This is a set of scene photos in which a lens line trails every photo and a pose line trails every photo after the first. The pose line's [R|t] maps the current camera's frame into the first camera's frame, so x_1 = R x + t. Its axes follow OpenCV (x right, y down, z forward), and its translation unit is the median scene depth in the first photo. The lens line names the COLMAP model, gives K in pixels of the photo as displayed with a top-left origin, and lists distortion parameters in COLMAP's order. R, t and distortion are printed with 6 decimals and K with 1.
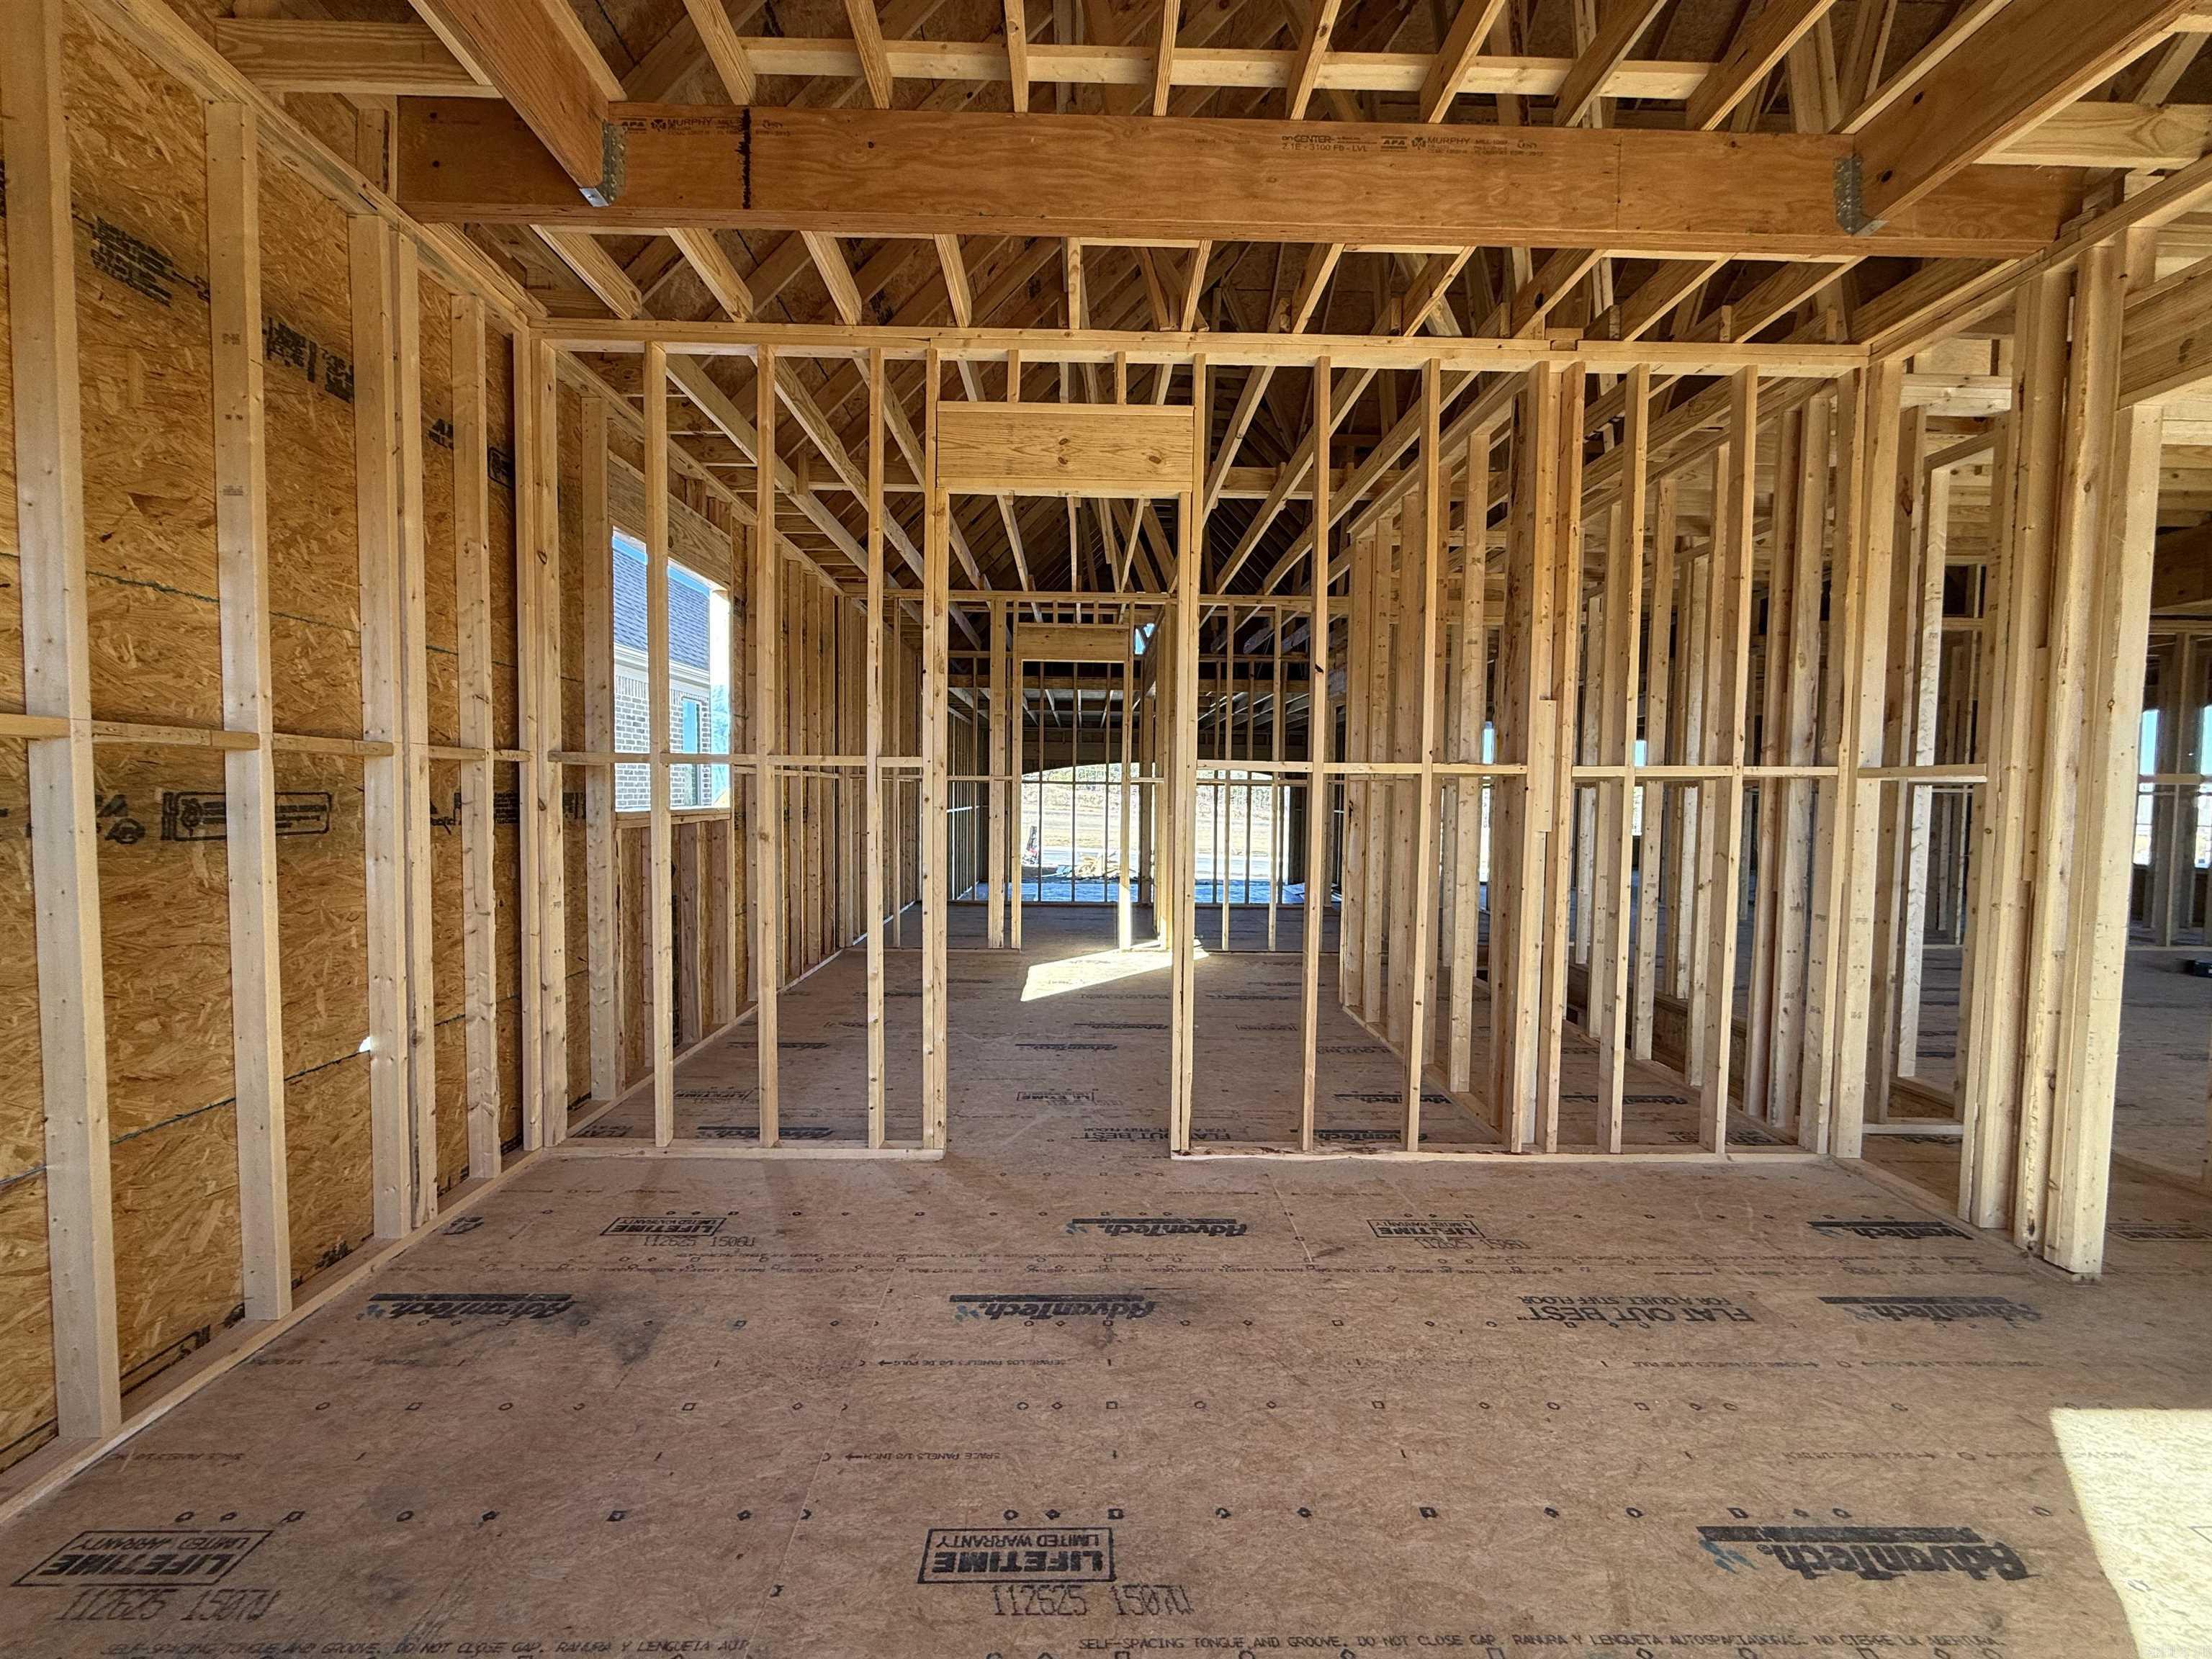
lens RADIAL K [[879.7, 0, 1095.4], [0, 879.7, 828.3], [0, 0, 1]] dist [-0.000268, -0.000052]
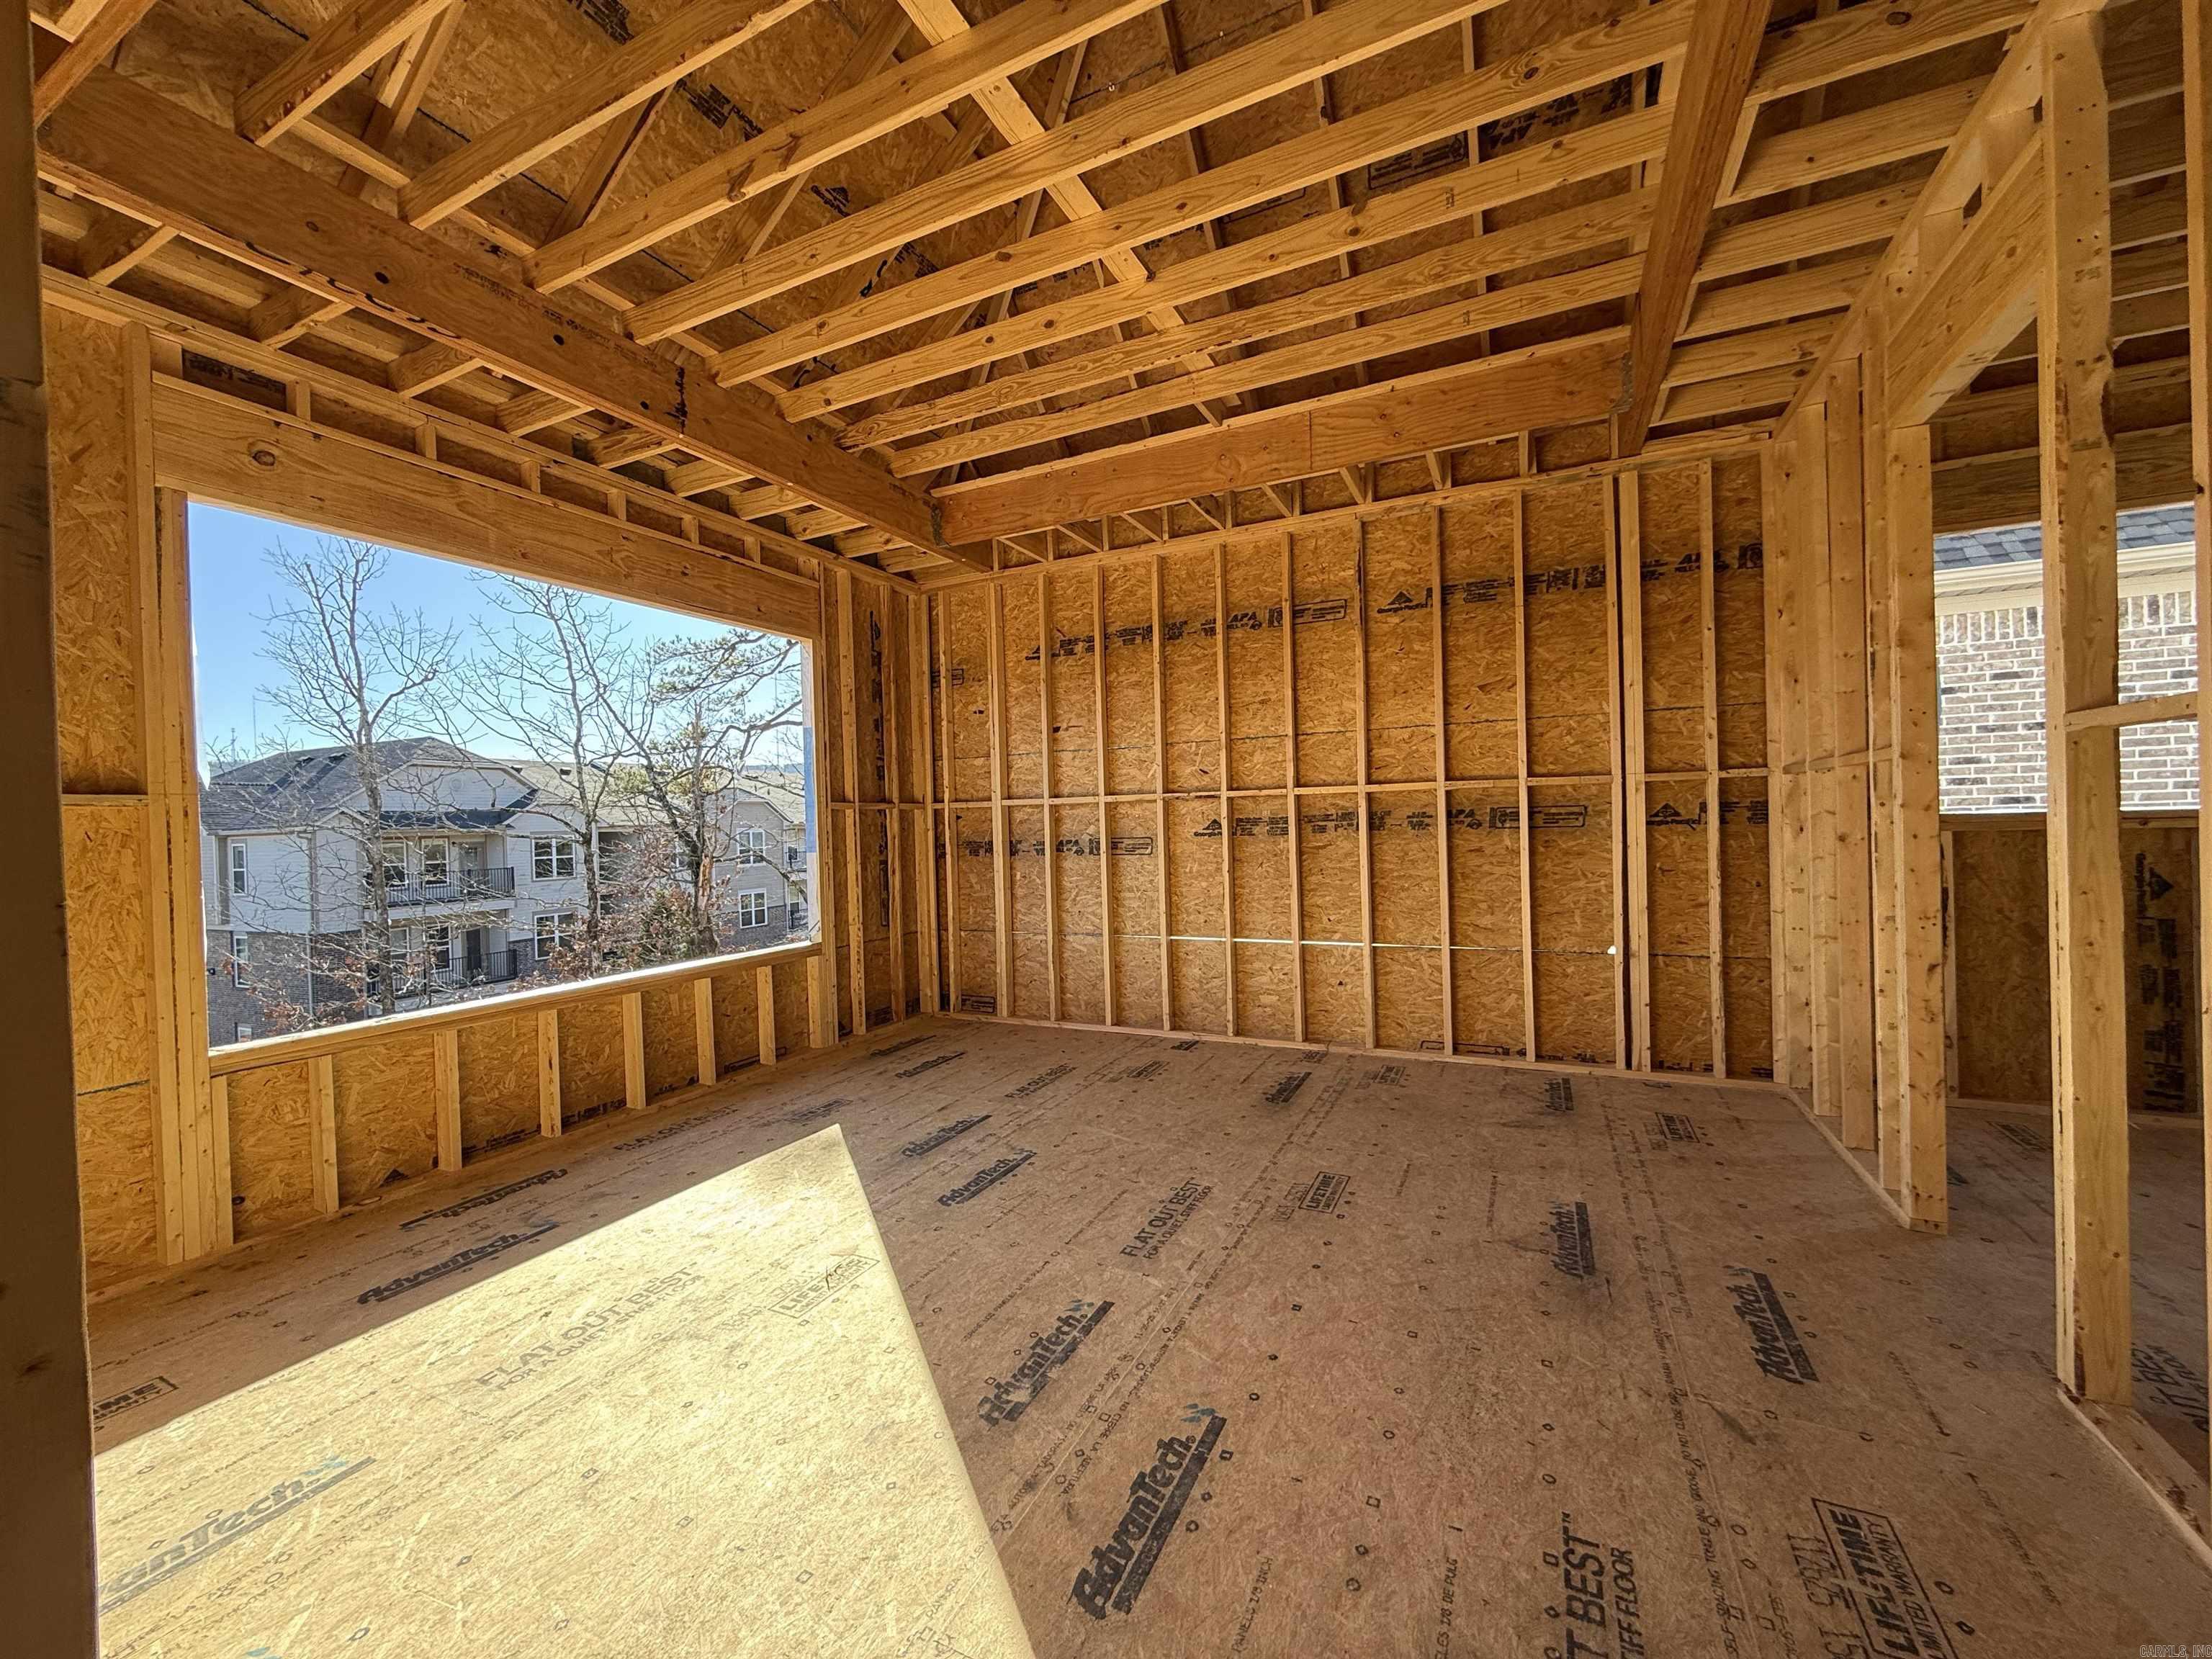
lens RADIAL K [[879.7, 0, 1101.6], [0, 879.7, 832.6], [0, 0, 1]] dist [-0.000268, -0.000052]
pose [[-0.456767, 0.008375, -0.889547, 1.256037], [-0.016895, 0.999694, 0.018087, 0.000433], [0.889426, 0.023290, -0.456486, 0.959172]]
